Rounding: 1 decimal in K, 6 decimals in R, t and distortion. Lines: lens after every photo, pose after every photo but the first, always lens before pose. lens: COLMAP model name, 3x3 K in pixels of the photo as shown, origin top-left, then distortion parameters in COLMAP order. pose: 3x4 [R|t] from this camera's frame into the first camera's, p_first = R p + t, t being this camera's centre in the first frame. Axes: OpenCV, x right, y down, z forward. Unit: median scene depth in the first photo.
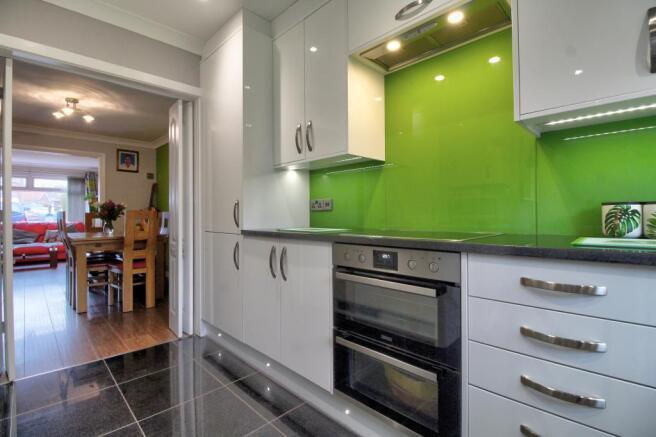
lens RADIAL K [[307.1, 0, 328.7], [0, 307.1, 213.9], [0, 0, 1]] dist [-0.013314, -0.000924]
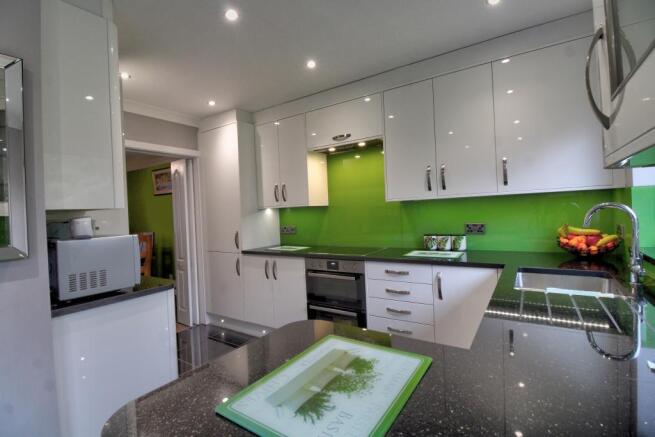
lens RADIAL K [[306.6, 0, 328.8], [0, 306.6, 218.3], [0, 0, 1]] dist [-0.013314, -0.000924]
pose [[0.978715, -0.041154, 0.201056, -0.173907], [0.036688, 0.998991, 0.025889, -0.156759], [-0.201918, -0.017961, 0.979238, -0.720941]]
